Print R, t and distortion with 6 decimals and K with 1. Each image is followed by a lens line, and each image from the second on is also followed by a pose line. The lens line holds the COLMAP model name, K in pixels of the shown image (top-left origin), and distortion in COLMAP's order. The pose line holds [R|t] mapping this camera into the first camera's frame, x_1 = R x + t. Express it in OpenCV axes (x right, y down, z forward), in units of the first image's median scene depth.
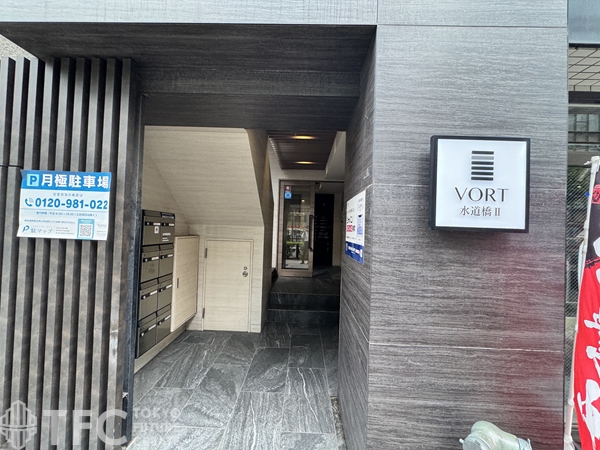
lens RADIAL K [[241.2, 0, 300.0], [0, 241.2, 225.0], [0, 0, 1]] dist [-0.001324, -0.000092]
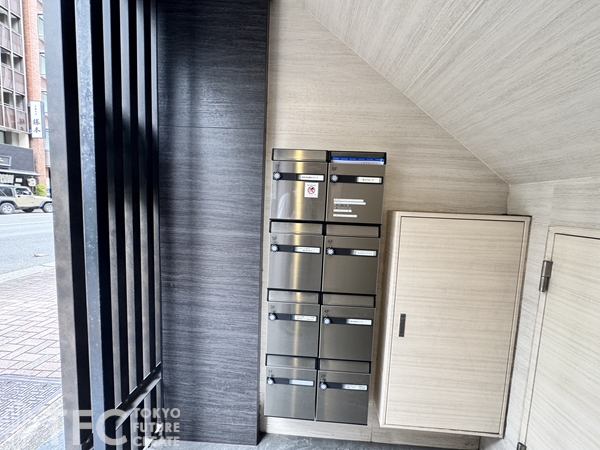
lens RADIAL K [[241.2, 0, 300.0], [0, 241.2, 225.0], [0, 0, 1]] dist [-0.001324, -0.000092]
pose [[-0.029856, 0.052100, -0.998195, -0.112232], [-0.022921, 0.998342, 0.052793, 0.057043], [0.999291, 0.024456, -0.028612, 0.899724]]
